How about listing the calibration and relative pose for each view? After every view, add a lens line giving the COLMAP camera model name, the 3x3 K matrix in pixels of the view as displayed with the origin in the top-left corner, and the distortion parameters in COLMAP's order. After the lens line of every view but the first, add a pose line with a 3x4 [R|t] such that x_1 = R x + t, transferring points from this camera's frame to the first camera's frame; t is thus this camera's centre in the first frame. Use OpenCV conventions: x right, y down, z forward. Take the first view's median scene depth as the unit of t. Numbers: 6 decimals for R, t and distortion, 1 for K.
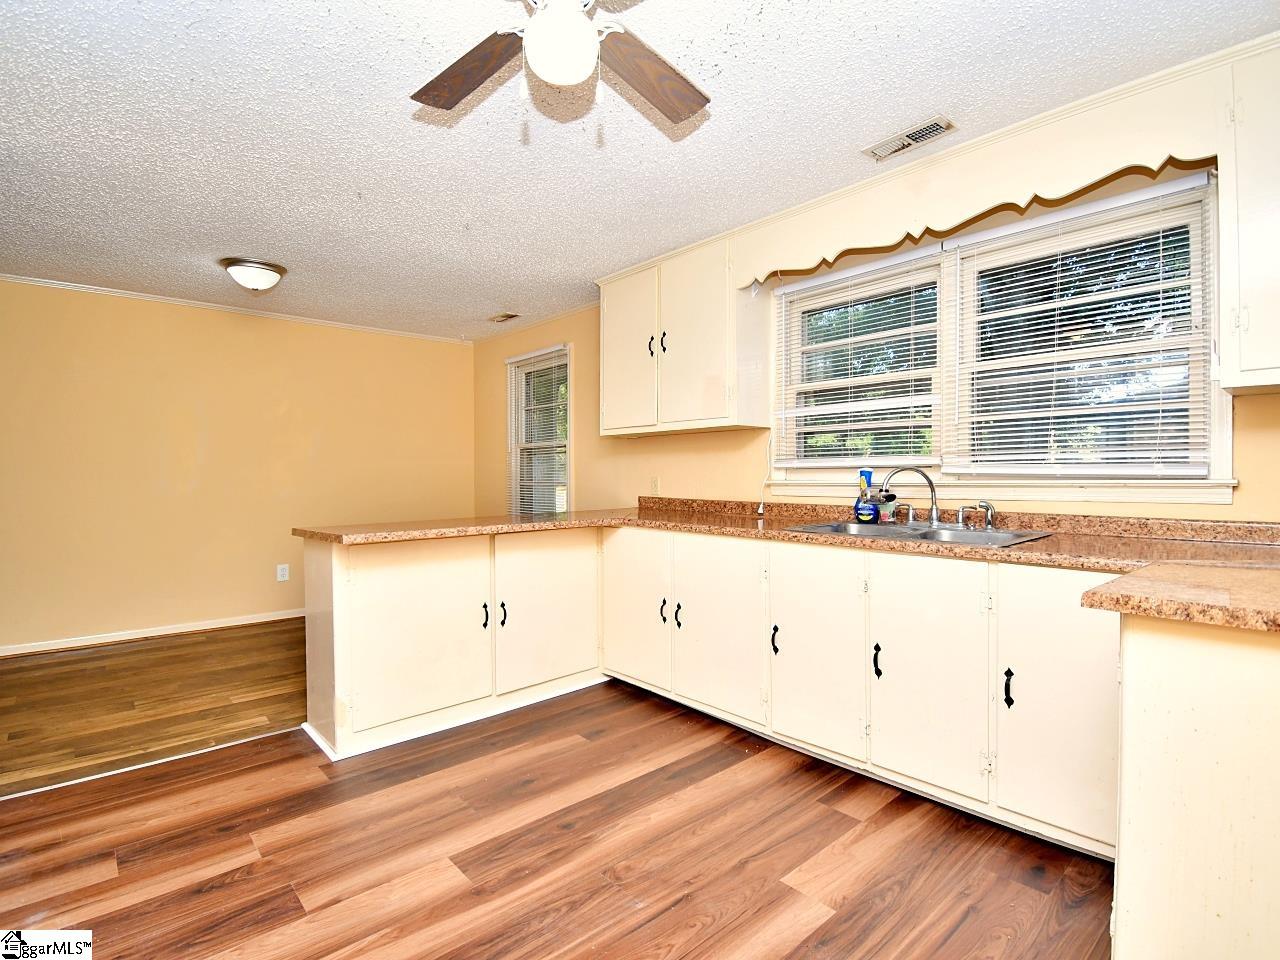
lens RADIAL K [[637.6, 0, 642.1], [0, 637.6, 480.6], [0, 0, 1]] dist [0.000313, -0.002298]
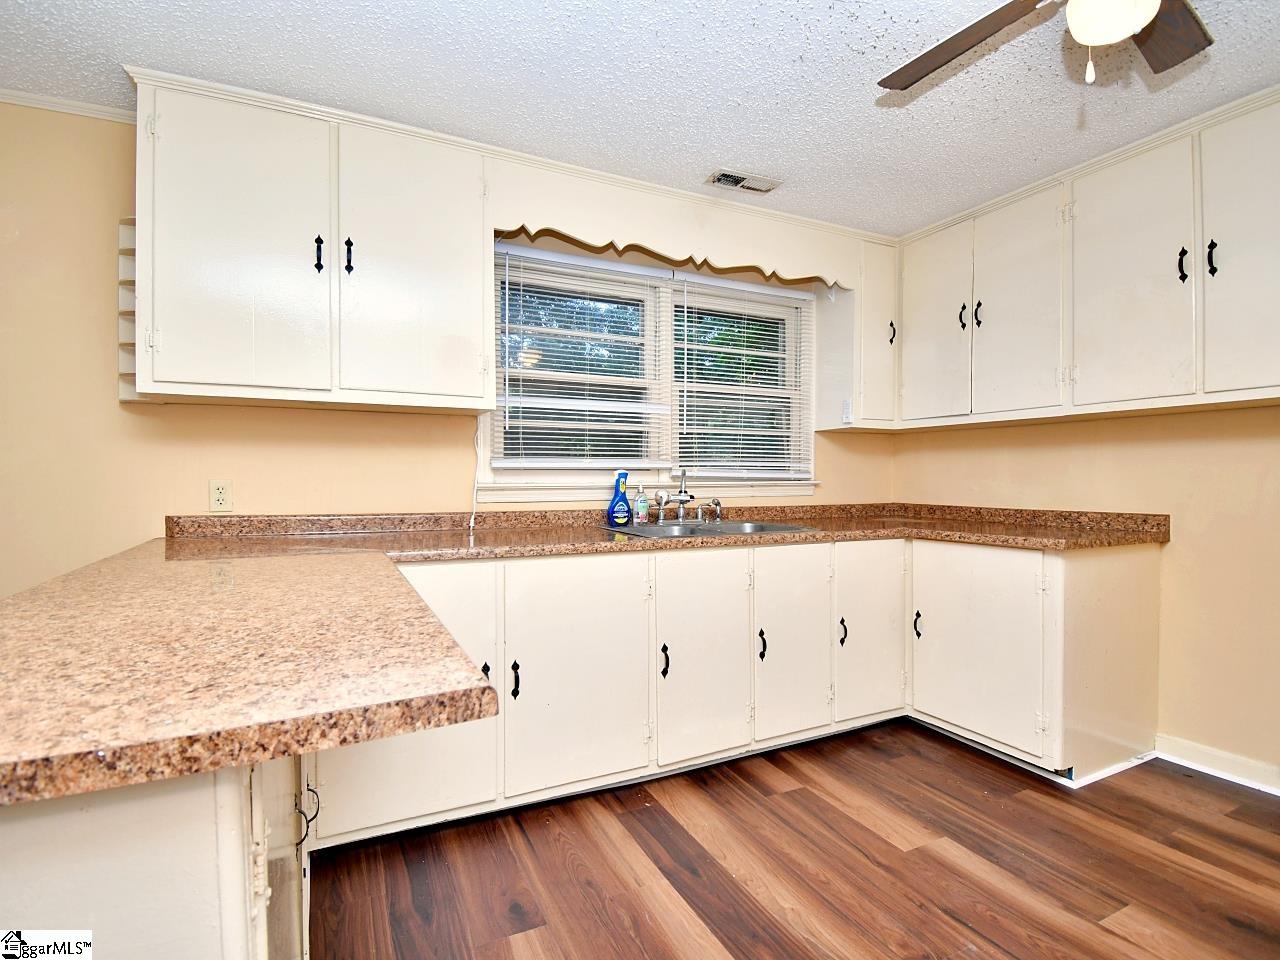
lens RADIAL K [[637.6, 0, 641.3], [0, 637.6, 478.0], [0, 0, 1]] dist [0.000313, -0.002298]
pose [[0.267577, 0.000781, 0.963536, -0.646301], [0.005030, 0.999985, -0.002207, -0.005596], [-0.963523, 0.005437, 0.267569, 0.774796]]
